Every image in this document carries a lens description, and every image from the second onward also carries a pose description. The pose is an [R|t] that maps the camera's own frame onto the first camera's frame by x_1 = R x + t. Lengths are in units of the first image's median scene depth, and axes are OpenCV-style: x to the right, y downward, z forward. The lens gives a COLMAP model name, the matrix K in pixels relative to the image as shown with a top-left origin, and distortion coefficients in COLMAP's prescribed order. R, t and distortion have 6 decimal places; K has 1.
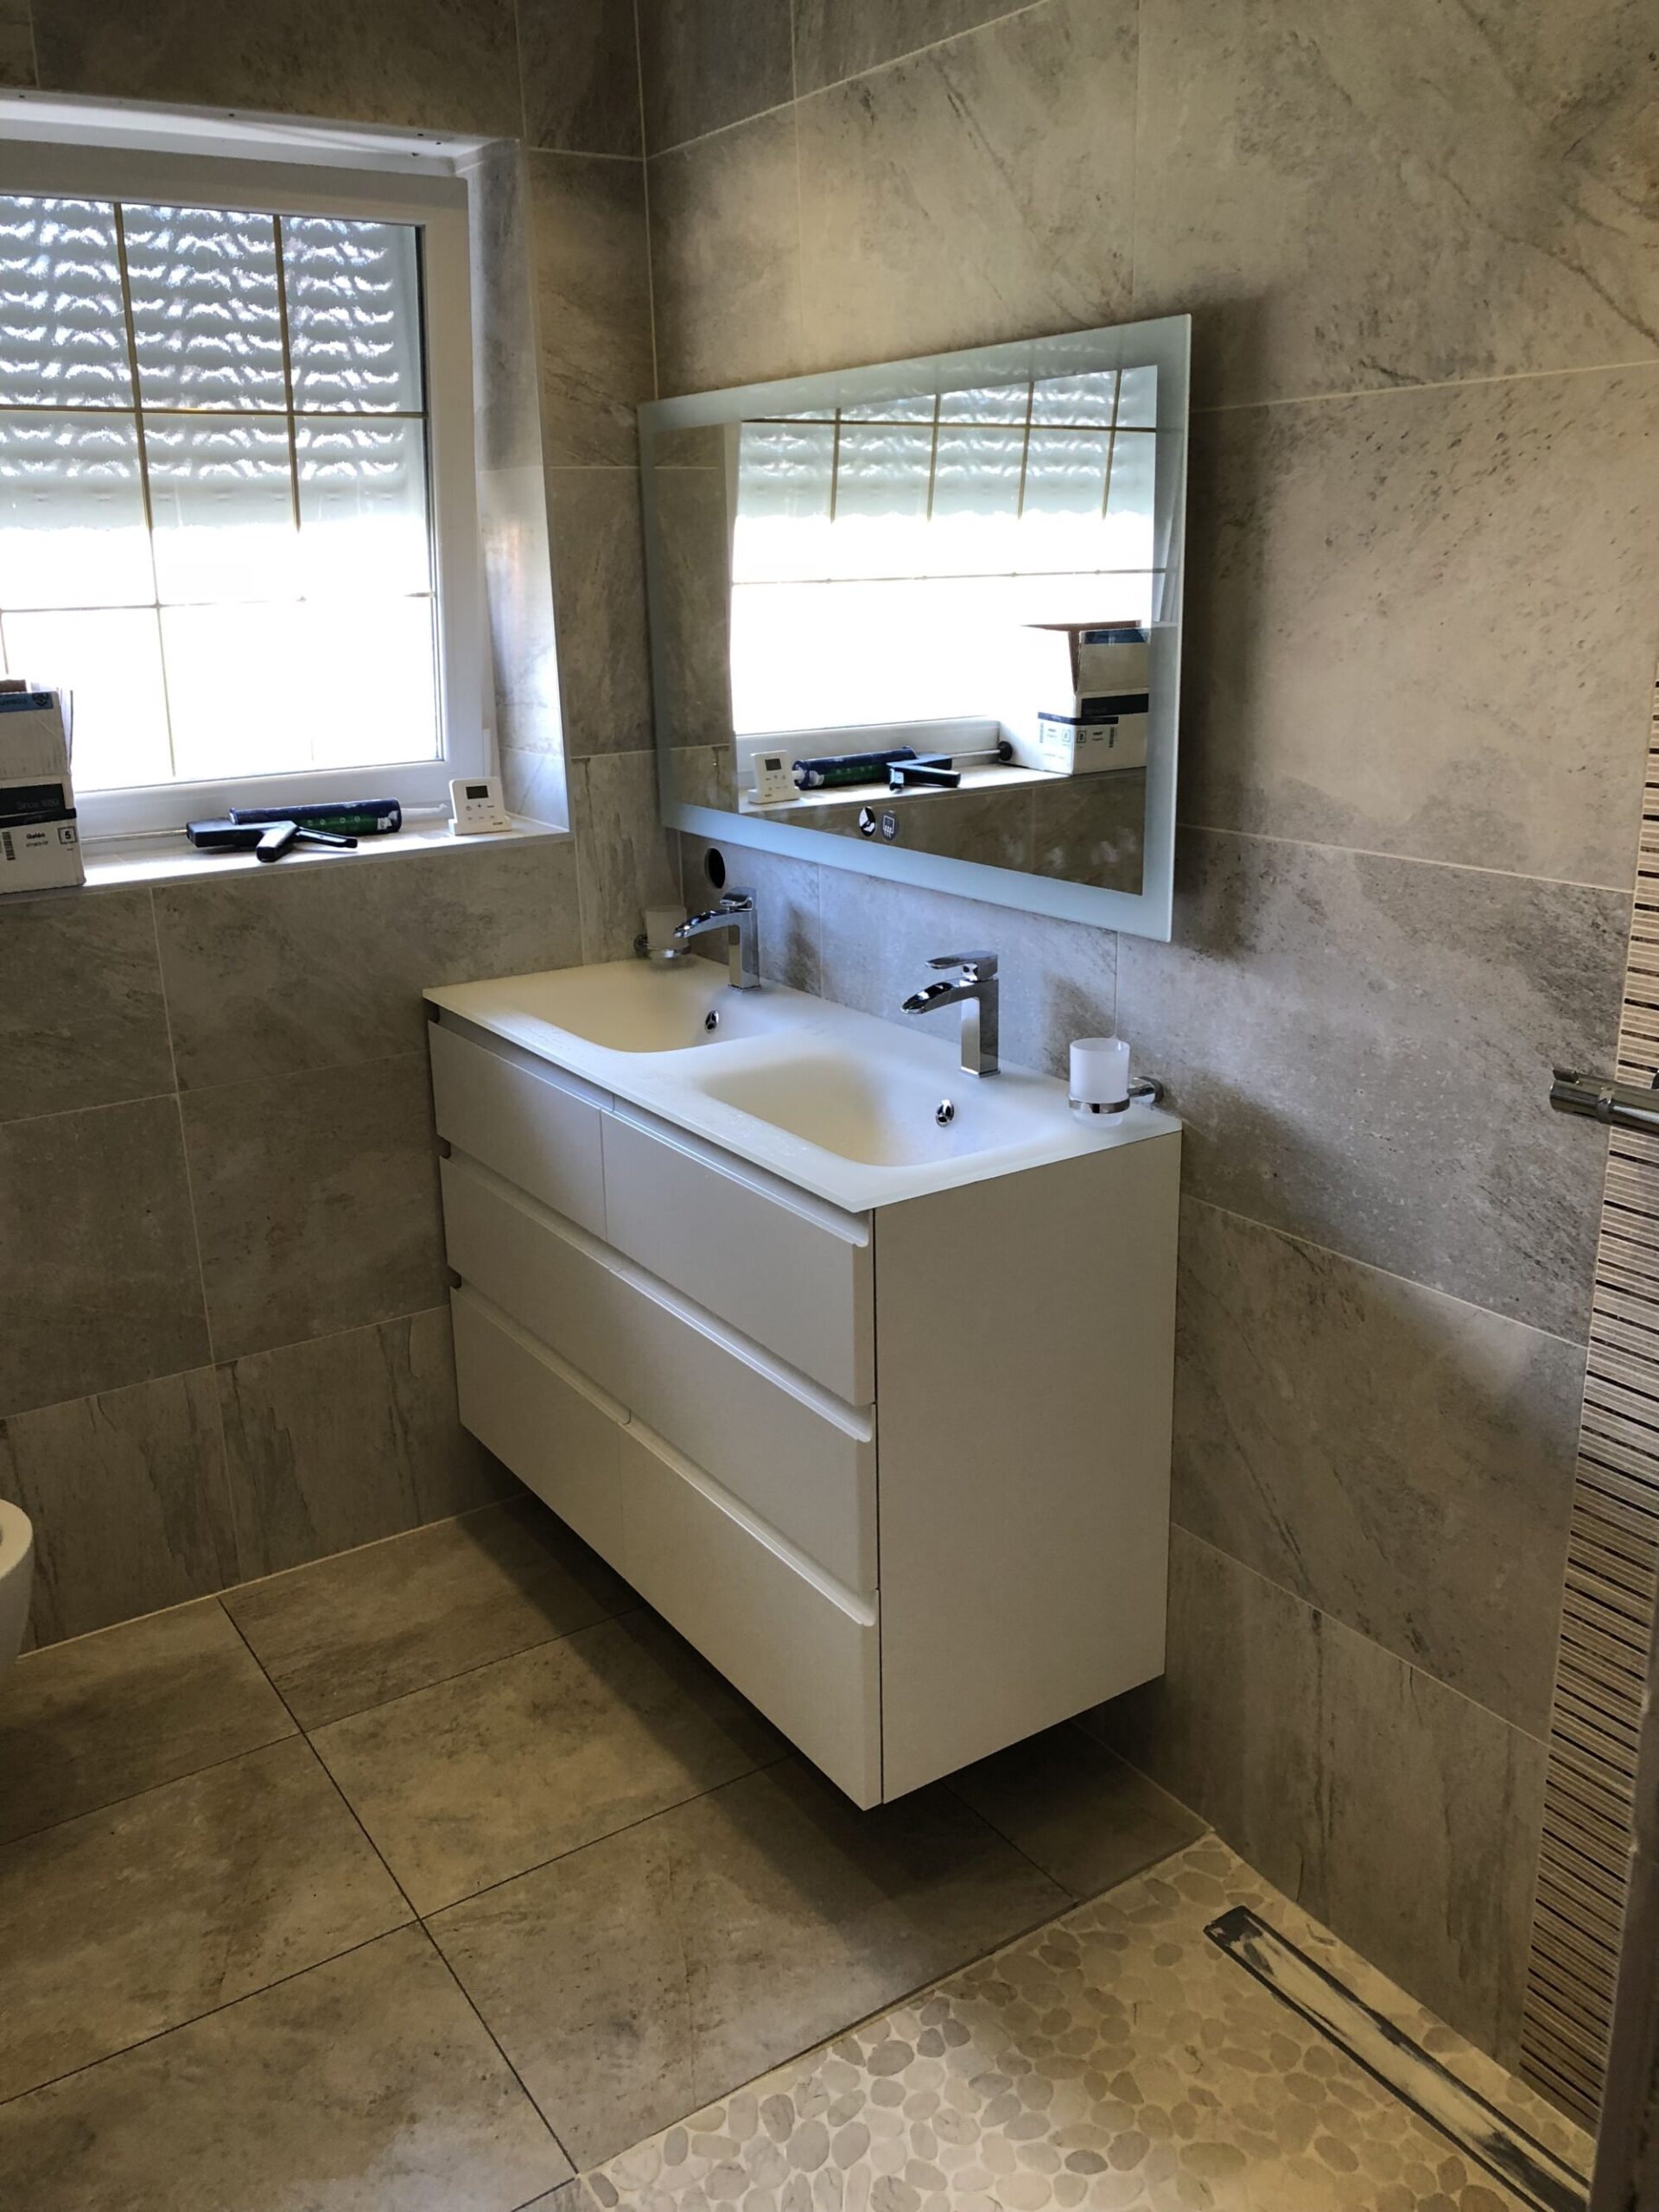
lens RADIAL K [[1820.3, 0, 831.2], [0, 1820.3, 1094.6], [0, 0, 1]] dist [0.032134, -0.008027]
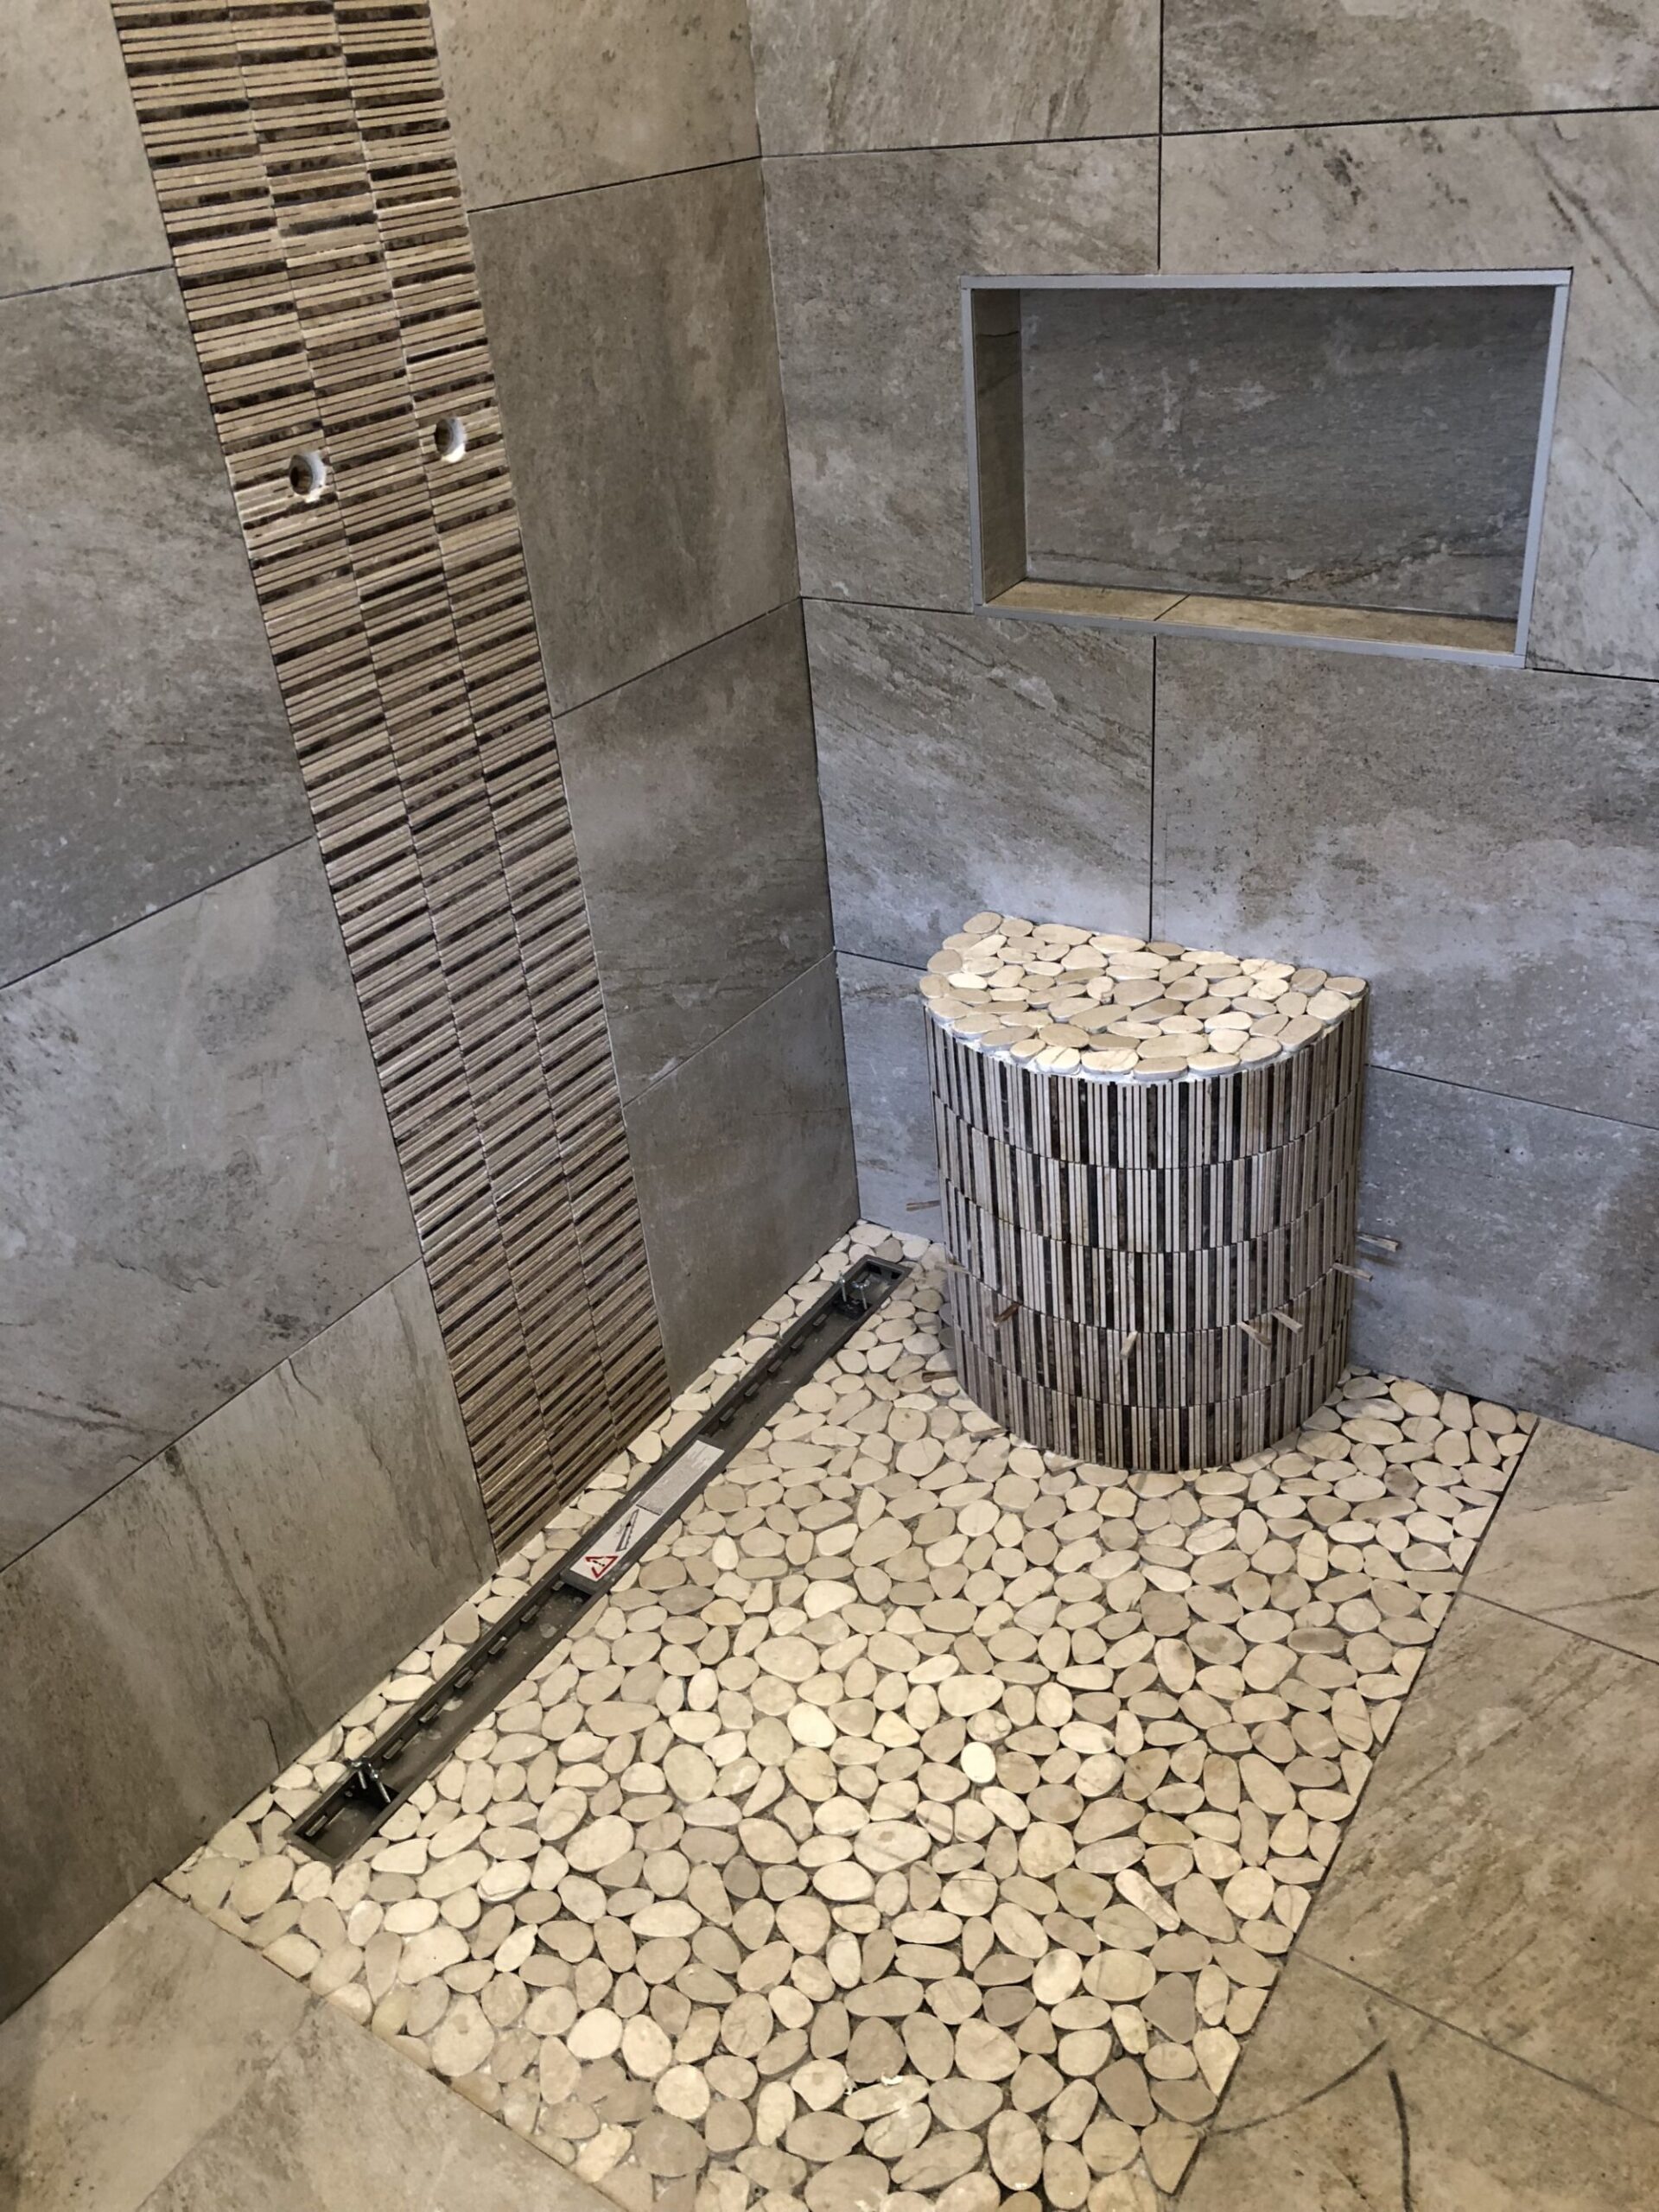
lens RADIAL K [[1820.3, 0, 834.7], [0, 1820.3, 1112.8], [0, 0, 1]] dist [0.032134, -0.008027]
pose [[-0.402128, -0.410798, 0.818253, -0.462974], [0.356729, 0.752776, 0.553239, -0.158384], [-0.843230, 0.514368, -0.156168, 0.964877]]
